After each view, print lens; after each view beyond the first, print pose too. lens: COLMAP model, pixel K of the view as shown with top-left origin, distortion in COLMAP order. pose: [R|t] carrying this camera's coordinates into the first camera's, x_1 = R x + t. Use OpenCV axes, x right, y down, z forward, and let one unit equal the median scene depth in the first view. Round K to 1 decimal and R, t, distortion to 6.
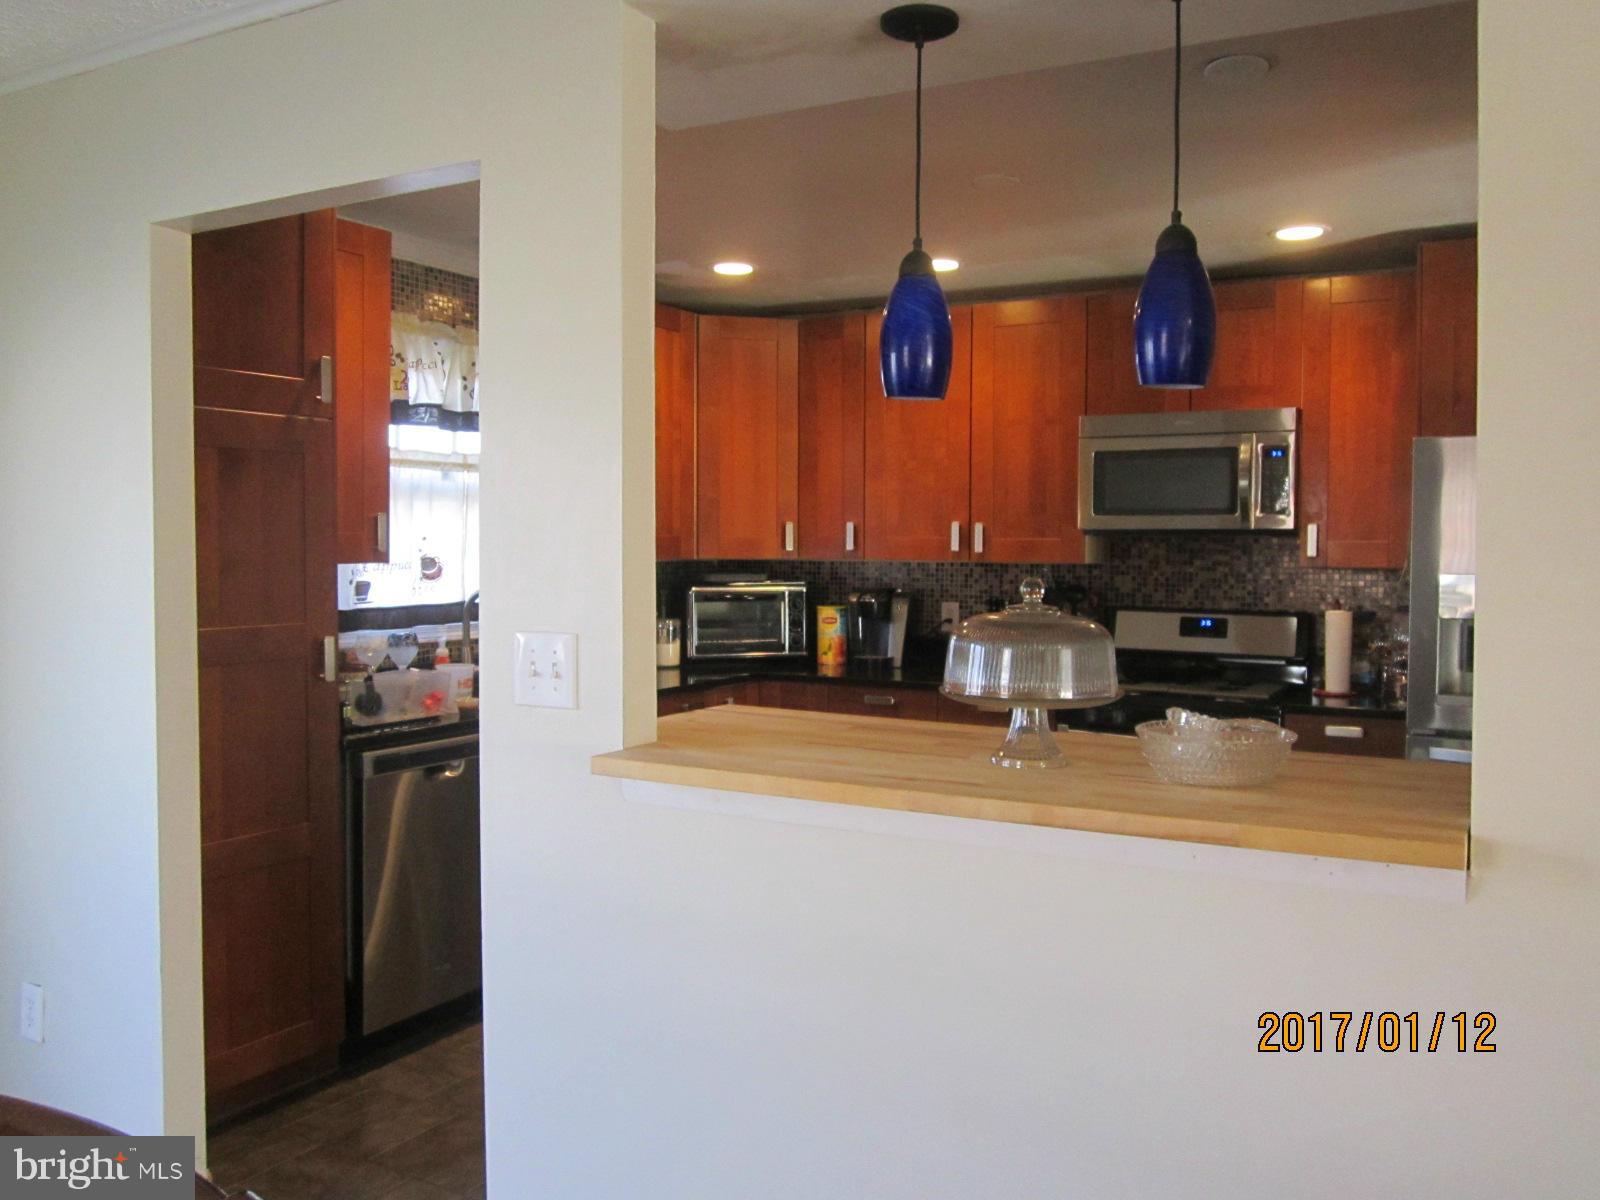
lens RADIAL K [[1355.9, 0, 800.0], [0, 1355.9, 600.0], [0, 0, 1]] dist [-0.007565, -0.006137]
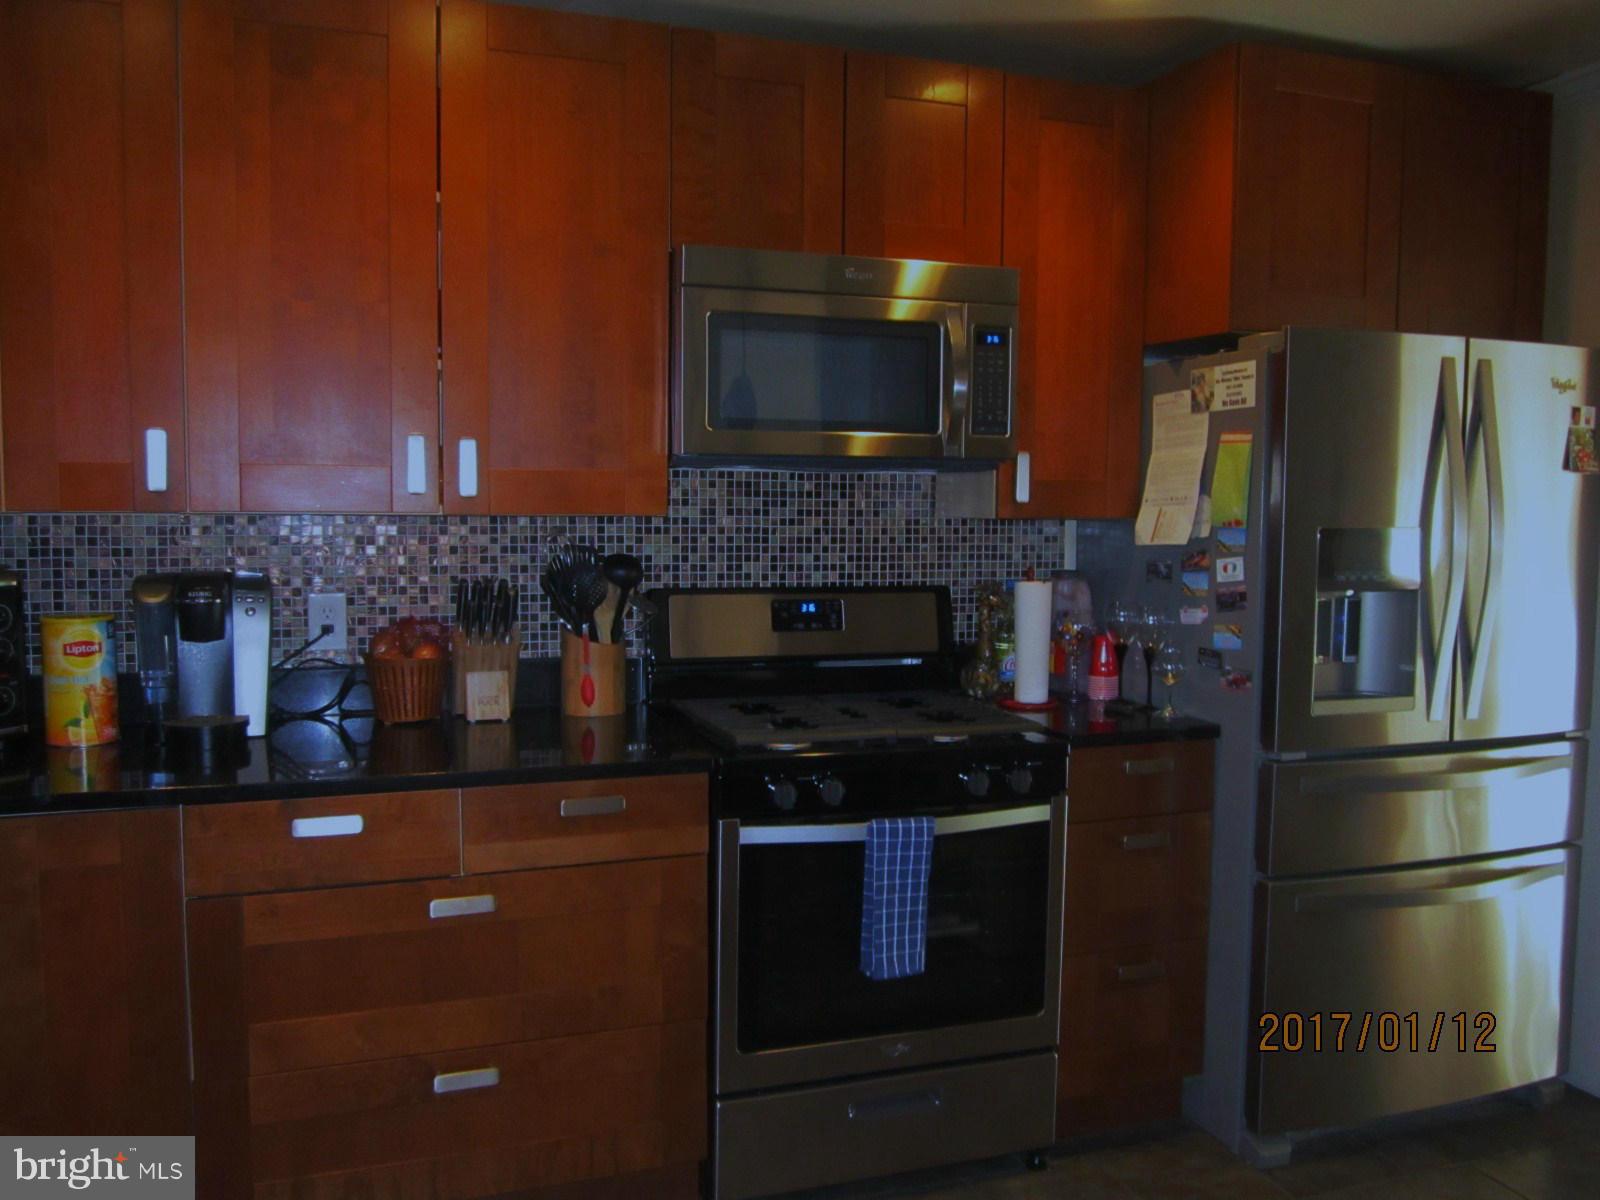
lens RADIAL K [[1355.9, 0, 800.0], [0, 1355.9, 600.0], [0, 0, 1]] dist [-0.007565, -0.006137]
pose [[0.667414, -0.059922, 0.742272, -0.182081], [0.025030, 0.997999, 0.058061, -0.025429], [-0.744266, -0.020172, 0.667579, 0.636767]]
